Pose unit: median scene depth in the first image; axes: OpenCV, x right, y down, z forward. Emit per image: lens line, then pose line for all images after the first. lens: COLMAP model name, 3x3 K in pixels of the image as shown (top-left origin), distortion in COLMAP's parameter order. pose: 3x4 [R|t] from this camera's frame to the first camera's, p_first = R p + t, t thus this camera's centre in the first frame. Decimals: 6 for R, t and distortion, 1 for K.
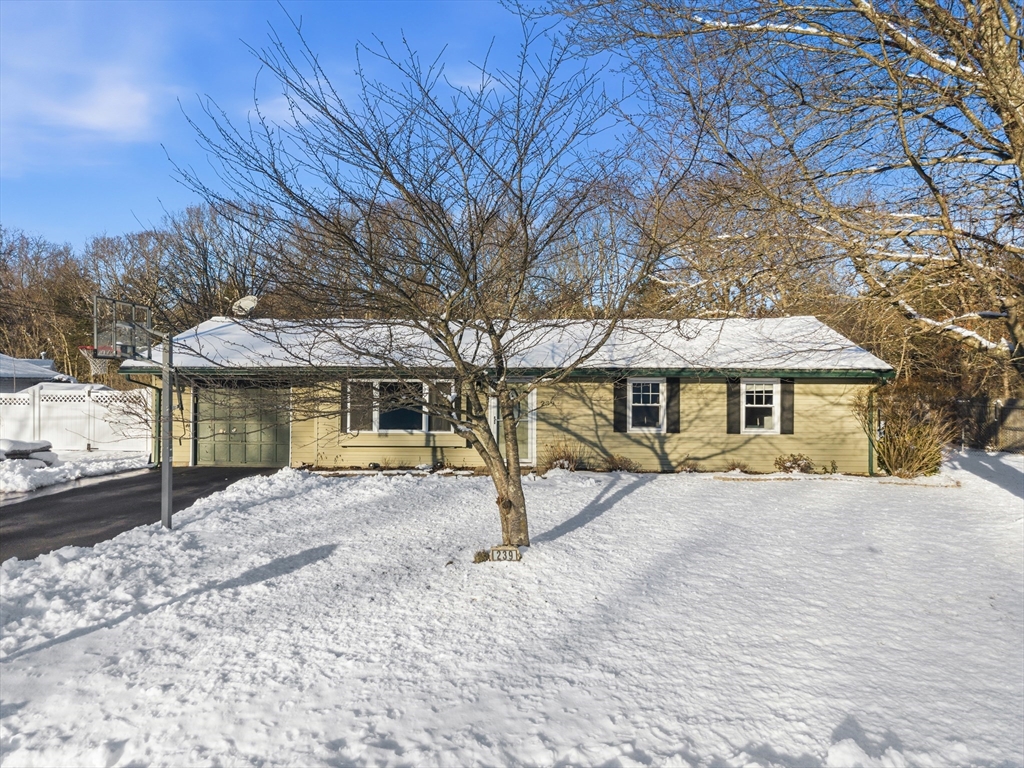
lens RADIAL K [[686.3, 0, 512.0], [0, 686.3, 384.0], [0, 0, 1]] dist [0.012932, -0.000653]
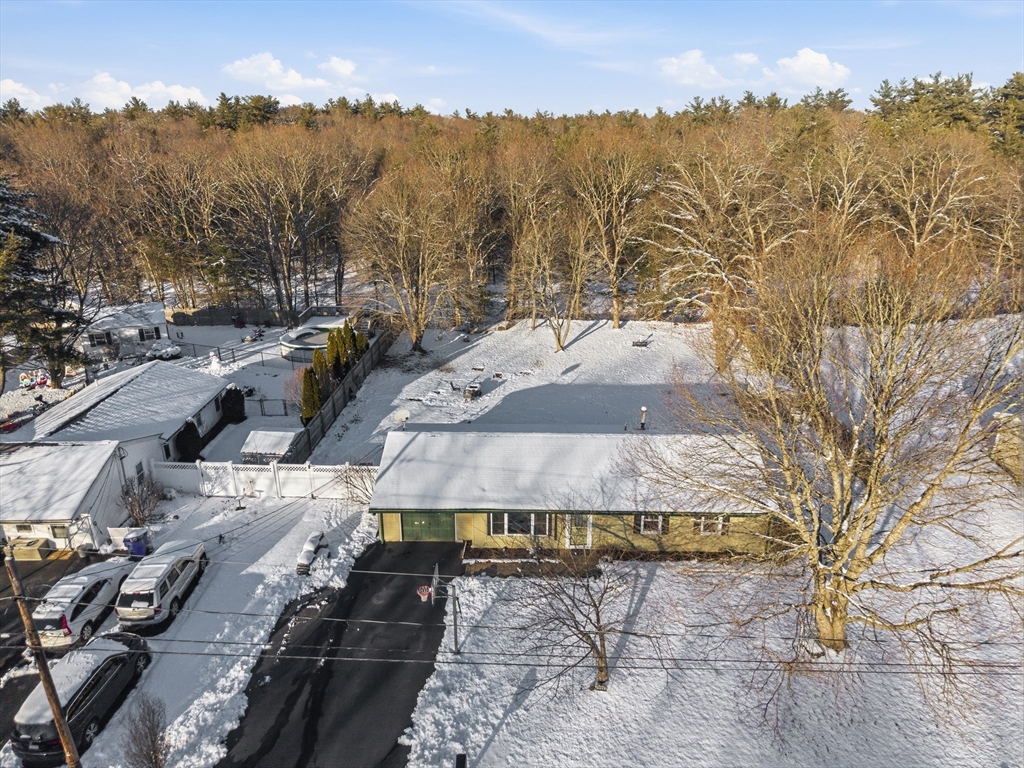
lens RADIAL K [[700.4, 0, 517.8], [0, 700.4, 383.5], [0, 0, 1]] dist [0.033957, 0.000999]
pose [[0.999741, -0.016950, 0.015218, -0.190426], [0.010611, 0.937694, 0.347299, -0.978497], [-0.020157, -0.347047, 0.937631, -0.644735]]
